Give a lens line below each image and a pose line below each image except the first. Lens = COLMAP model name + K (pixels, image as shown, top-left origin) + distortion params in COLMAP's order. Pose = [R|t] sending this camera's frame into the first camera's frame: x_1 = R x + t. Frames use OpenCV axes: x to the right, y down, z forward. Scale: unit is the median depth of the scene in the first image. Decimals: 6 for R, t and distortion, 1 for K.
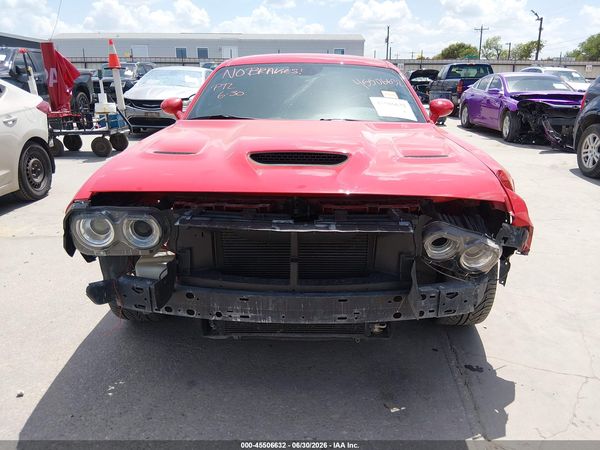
lens RADIAL K [[467.1, 0, 299.7], [0, 467.1, 223.3], [0, 0, 1]] dist [0.049564, -0.100662]
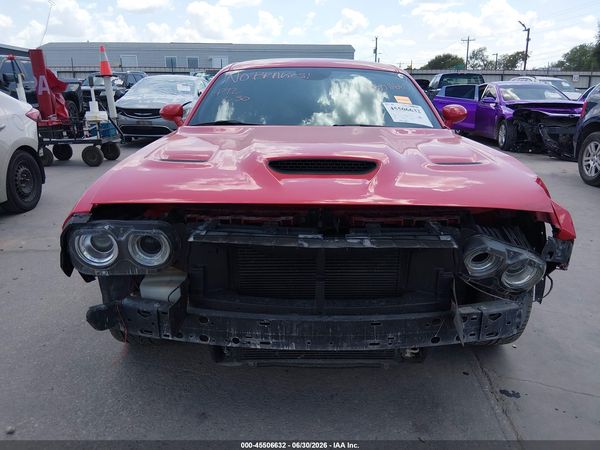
lens RADIAL K [[467.1, 0, 298.9], [0, 467.1, 224.6], [0, 0, 1]] dist [0.049564, -0.100662]
pose [[0.999780, -0.005541, 0.020252, -0.061536], [0.005891, 0.999834, -0.017242, -0.009038], [-0.020153, 0.017357, 0.999646, 0.089778]]
